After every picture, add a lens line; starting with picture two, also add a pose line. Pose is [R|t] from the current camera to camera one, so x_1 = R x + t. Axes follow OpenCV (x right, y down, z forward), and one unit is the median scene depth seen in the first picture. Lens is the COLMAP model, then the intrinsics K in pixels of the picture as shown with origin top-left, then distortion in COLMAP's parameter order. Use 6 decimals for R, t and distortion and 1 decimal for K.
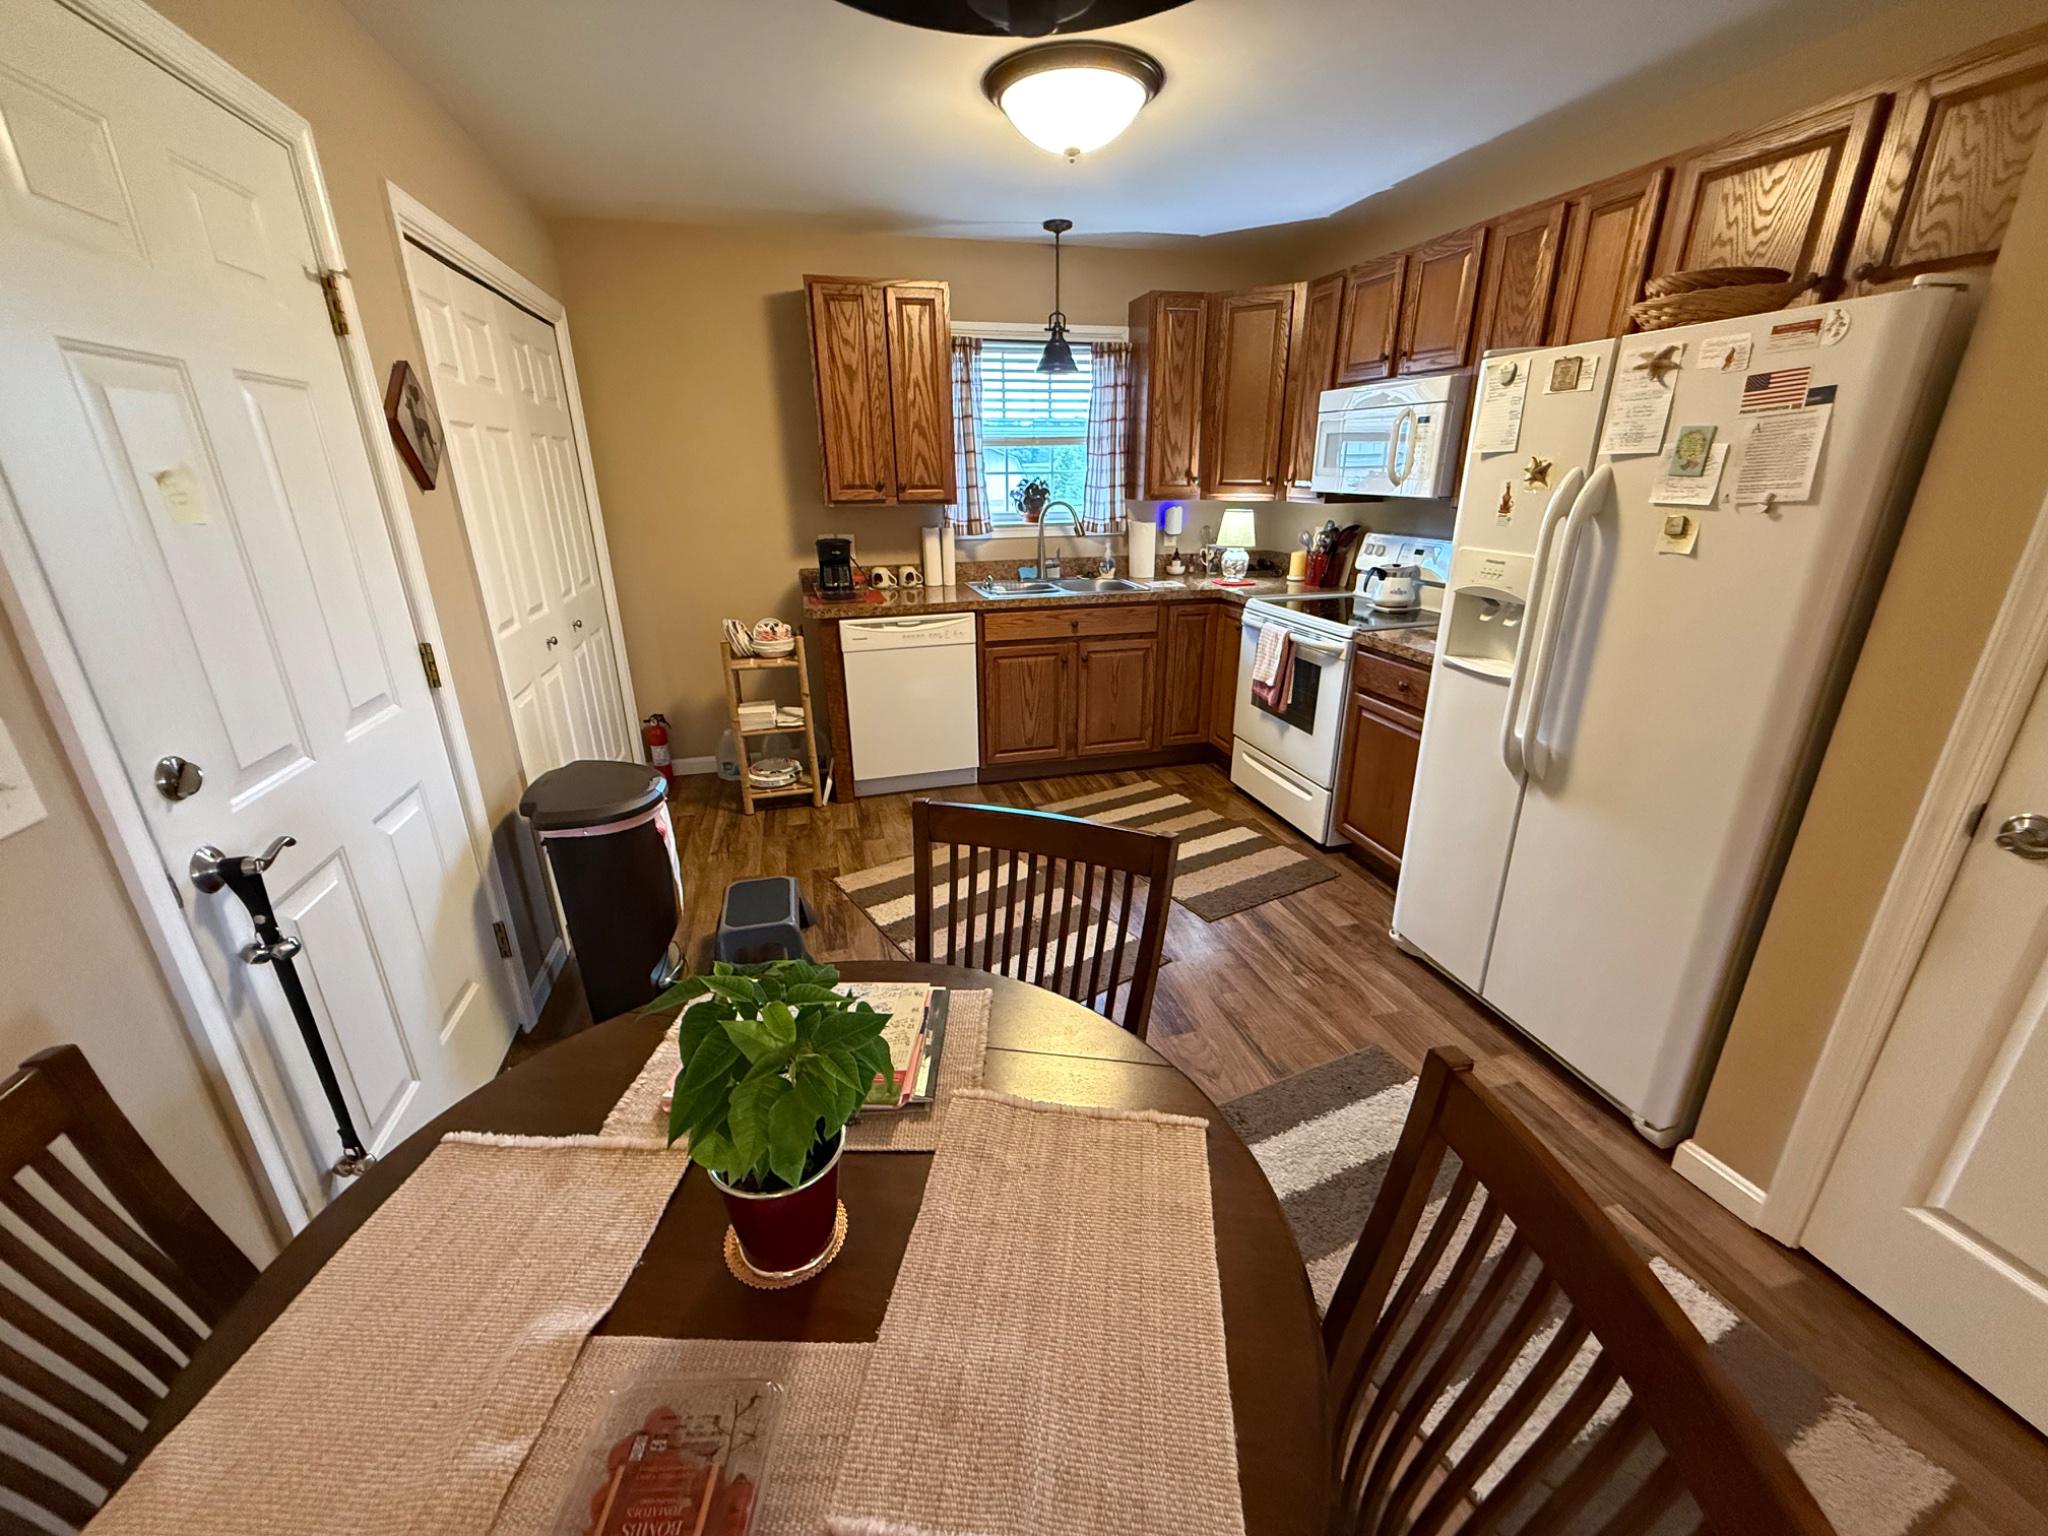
lens RADIAL K [[815.1, 0, 1020.4], [0, 815.1, 768.1], [0, 0, 1]] dist [-0.000079, 0.000347]
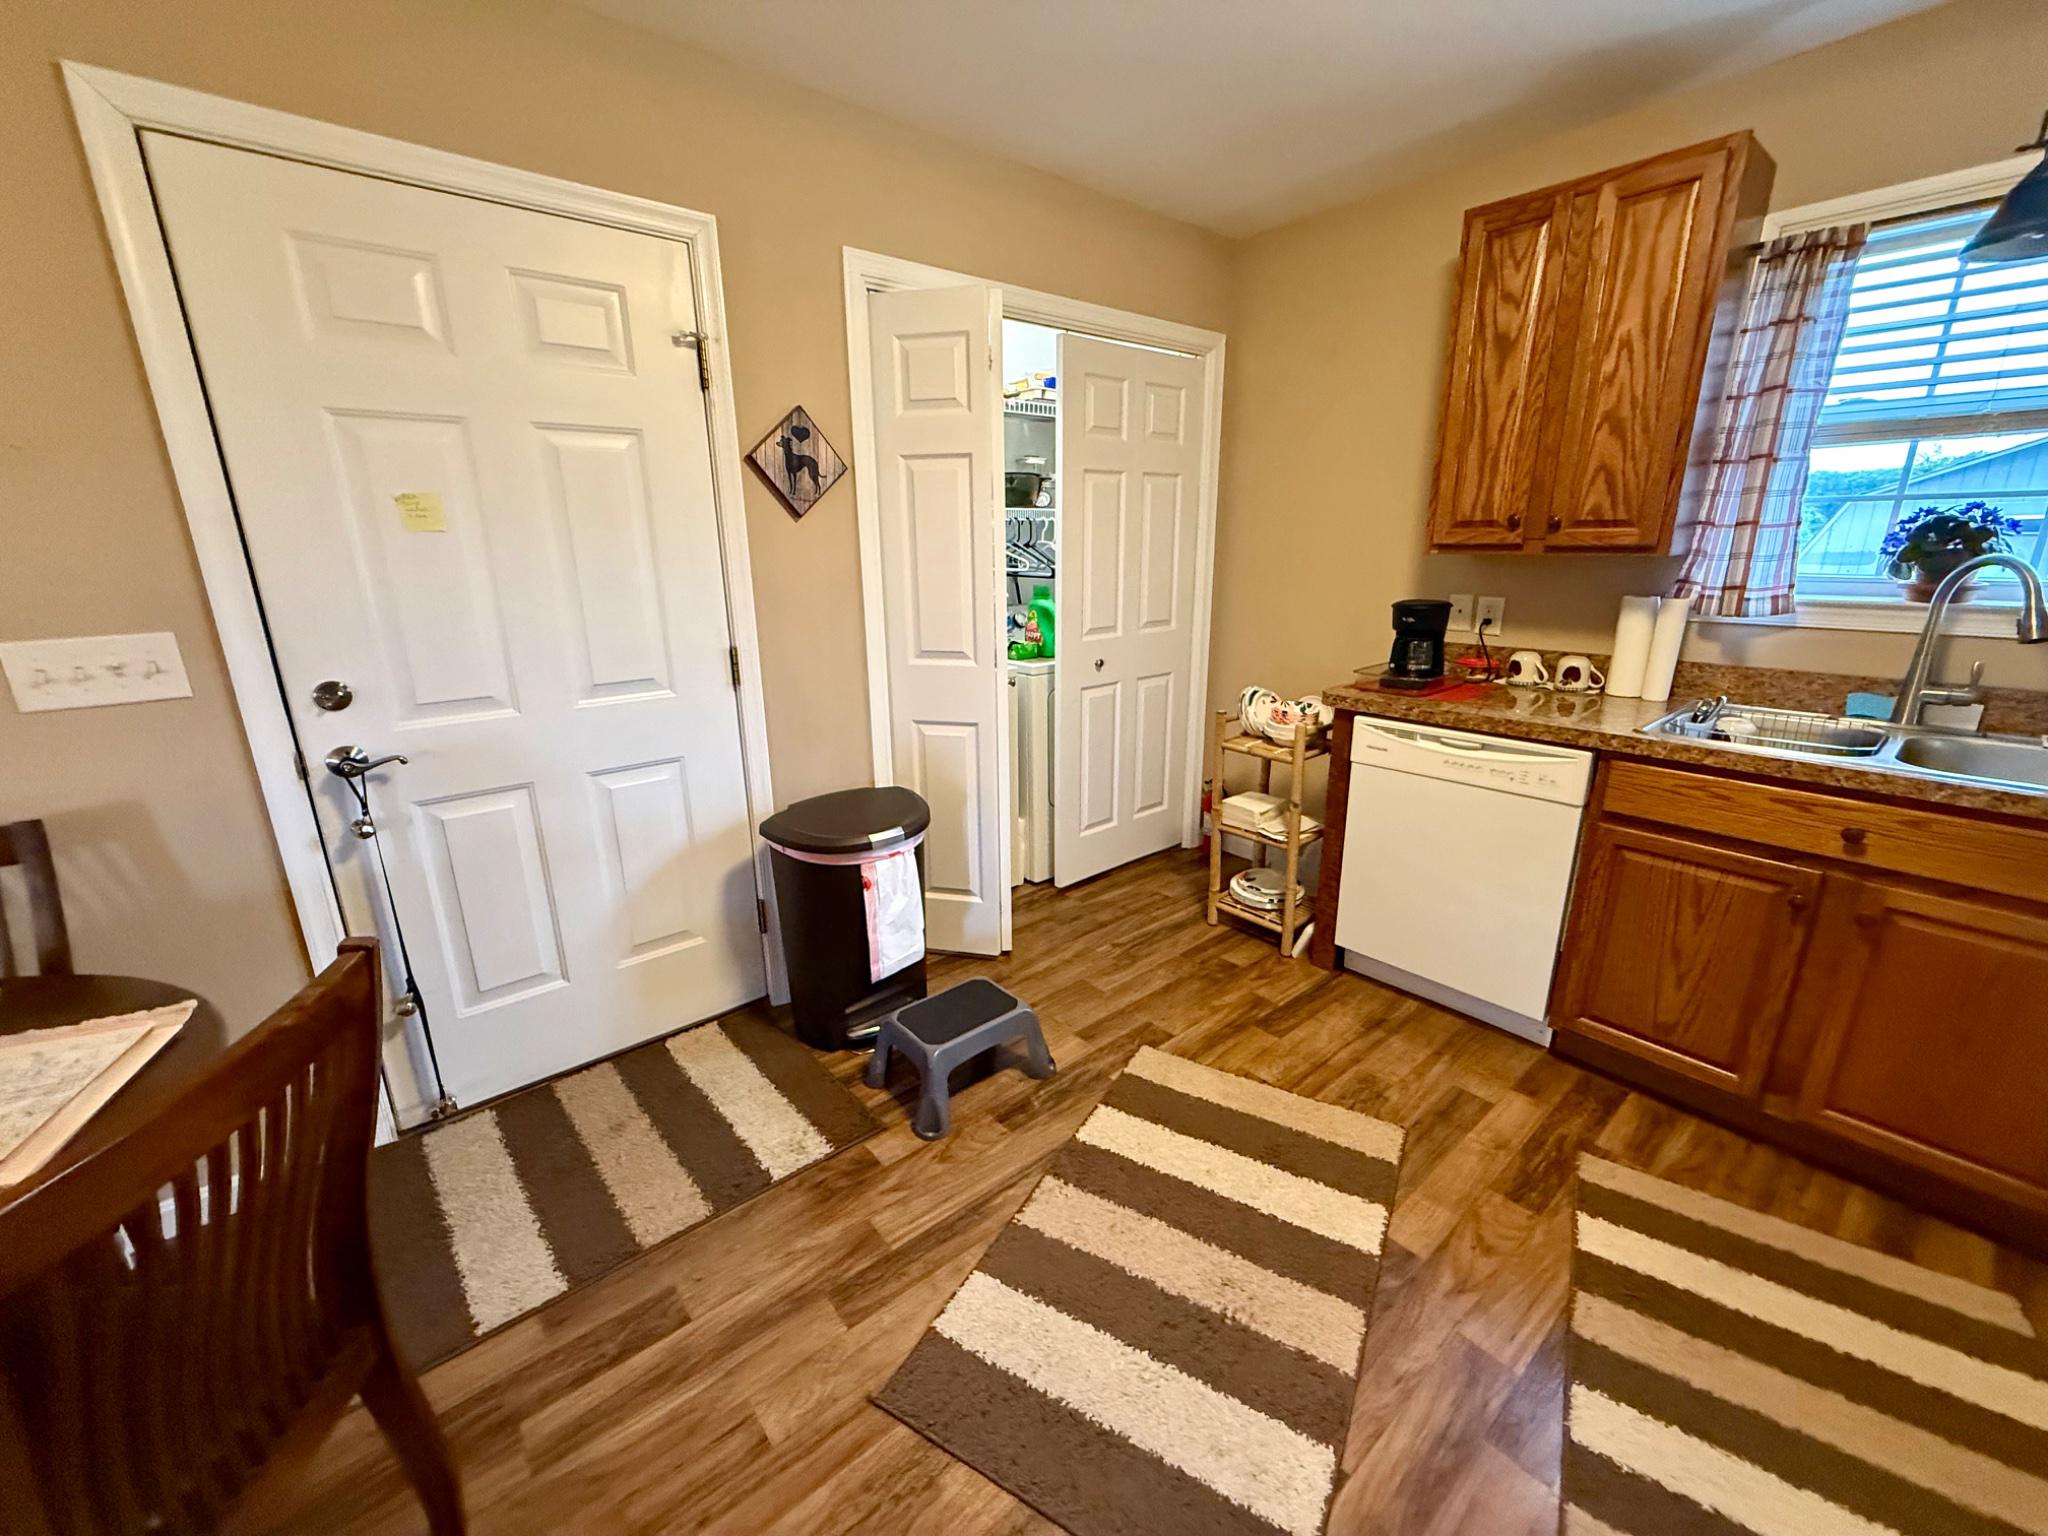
lens RADIAL K [[815.1, 0, 1020.4], [0, 815.1, 768.1], [0, 0, 1]] dist [-0.000079, 0.000347]
pose [[0.425553, 0.252946, -0.868863, 0.250446], [-0.306706, 0.943628, 0.124493, -0.132016], [0.851373, 0.213507, 0.479144, 0.423588]]
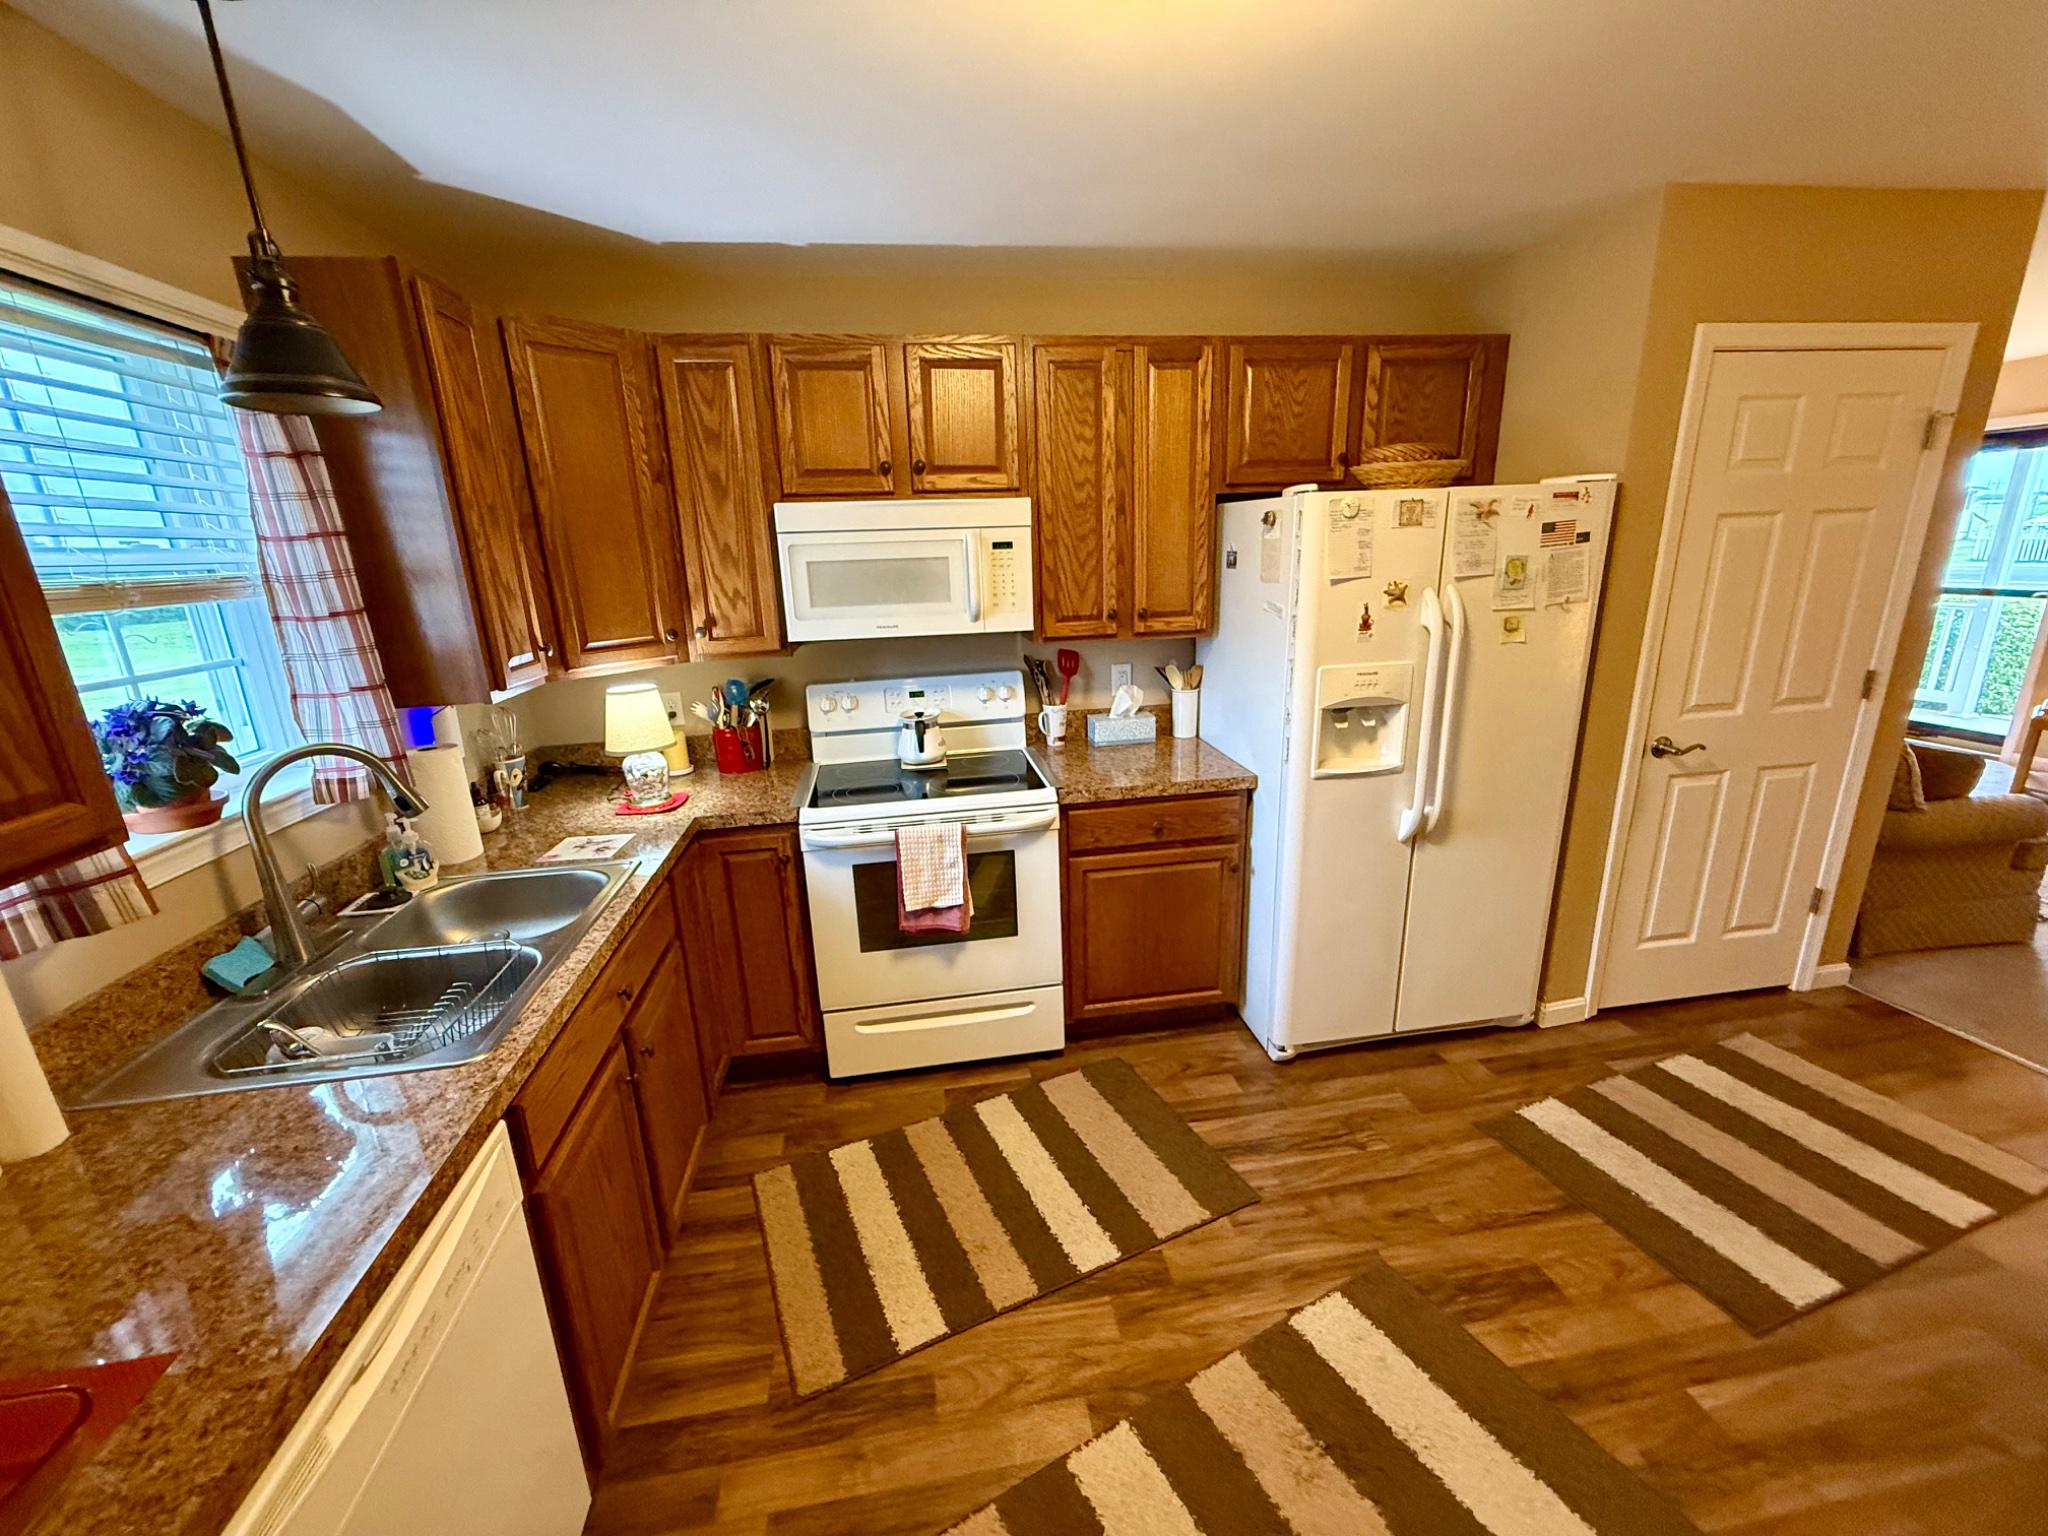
lens RADIAL K [[815.1, 0, 1020.4], [0, 815.1, 768.1], [0, 0, 1]] dist [-0.000079, 0.000347]
pose [[0.101989, -0.257647, 0.960841, -0.301146], [0.380612, 0.902492, 0.201601, -0.298275], [-0.919094, 0.345146, 0.190108, 0.704133]]
